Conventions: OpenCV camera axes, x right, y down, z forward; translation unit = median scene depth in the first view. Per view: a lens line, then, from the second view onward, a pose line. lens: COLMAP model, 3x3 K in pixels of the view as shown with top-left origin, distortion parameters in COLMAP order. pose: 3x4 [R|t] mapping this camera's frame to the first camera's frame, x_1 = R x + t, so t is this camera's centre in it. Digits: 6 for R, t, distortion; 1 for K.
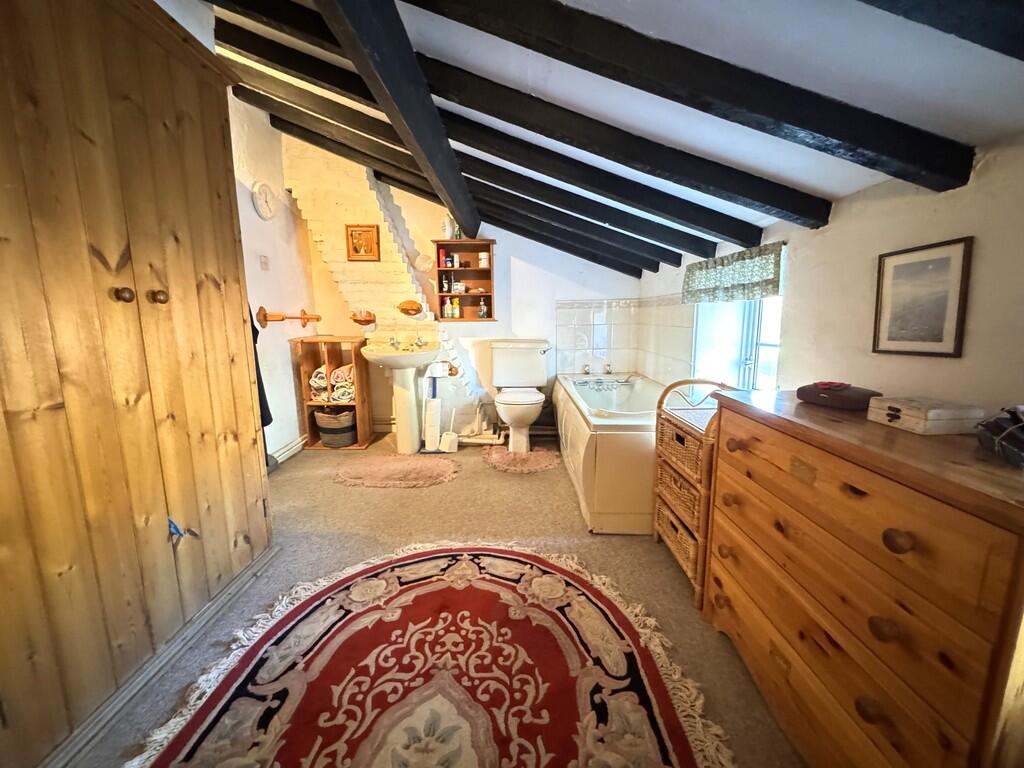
lens RADIAL K [[408.0, 0, 513.4], [0, 408.0, 382.4], [0, 0, 1]] dist [-0.001082, 0.000380]
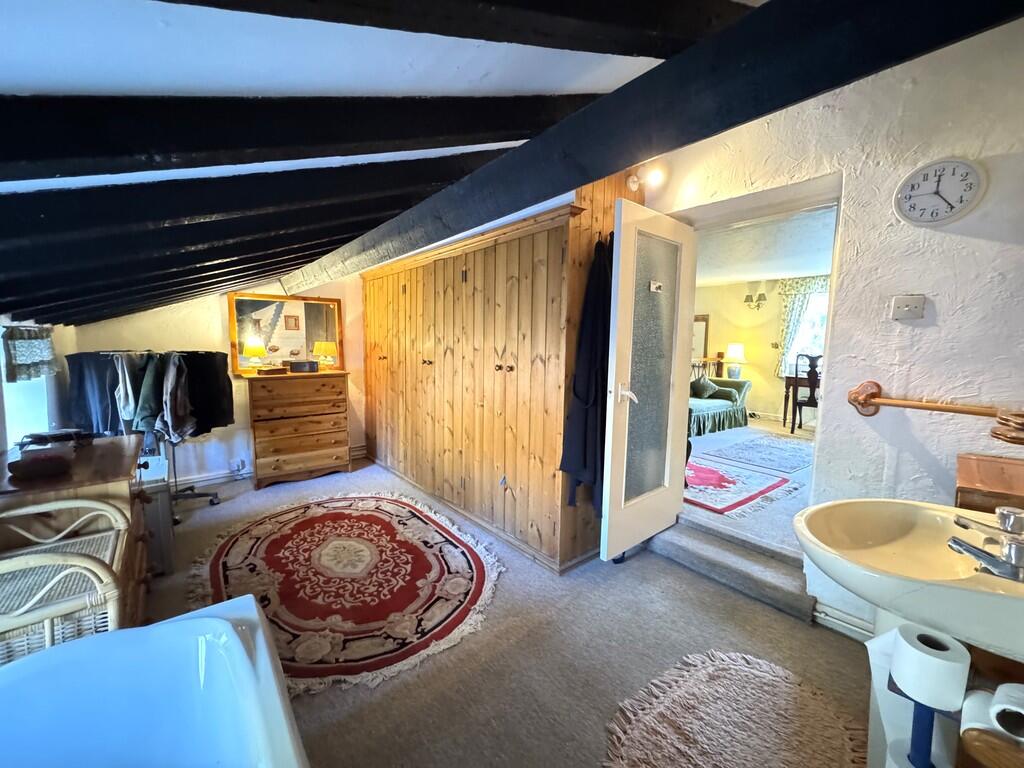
lens RADIAL K [[408.0, 0, 511.6], [0, 408.0, 380.6], [0, 0, 1]] dist [-0.001082, 0.000380]
pose [[-0.771645, 0.052822, -0.633856, 0.361418], [-0.110500, 0.970259, 0.215376, -0.512213], [0.626381, 0.236235, -0.742859, 2.192150]]
